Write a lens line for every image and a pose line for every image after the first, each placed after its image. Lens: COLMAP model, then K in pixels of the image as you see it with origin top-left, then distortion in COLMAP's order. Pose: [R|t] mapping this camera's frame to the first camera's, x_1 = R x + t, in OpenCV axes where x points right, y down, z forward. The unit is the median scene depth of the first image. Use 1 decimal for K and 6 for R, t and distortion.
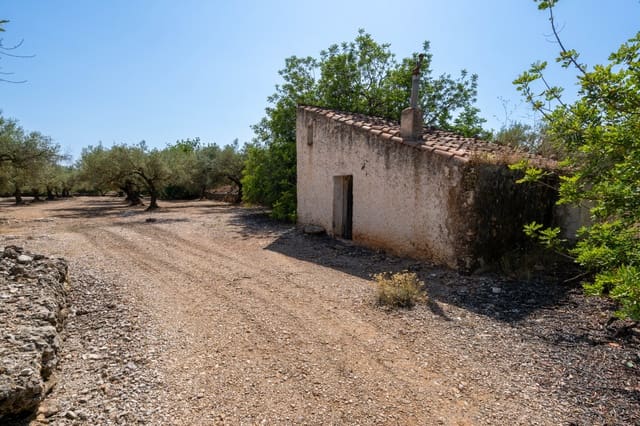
lens RADIAL K [[283.3, 0, 320.0], [0, 283.3, 213.0], [0, 0, 1]] dist [-0.019279, 0.000067]
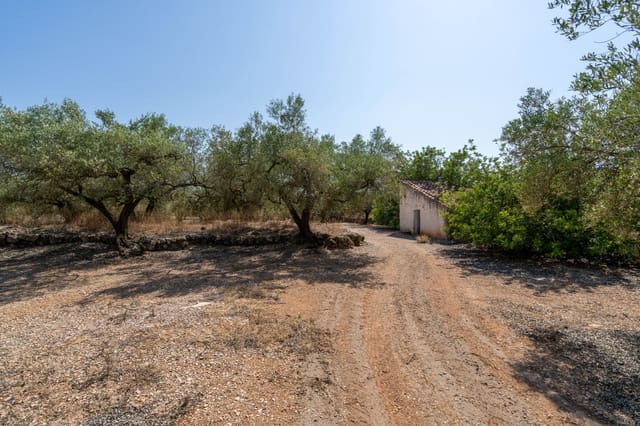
lens RADIAL K [[283.3, 0, 320.0], [0, 283.3, 213.0], [0, 0, 1]] dist [-0.019279, 0.000067]
pose [[0.928996, -0.003520, -0.370072, 0.245683], [-0.031653, 0.995535, -0.088929, 0.181825], [0.368733, 0.094329, 0.924737, -2.008178]]
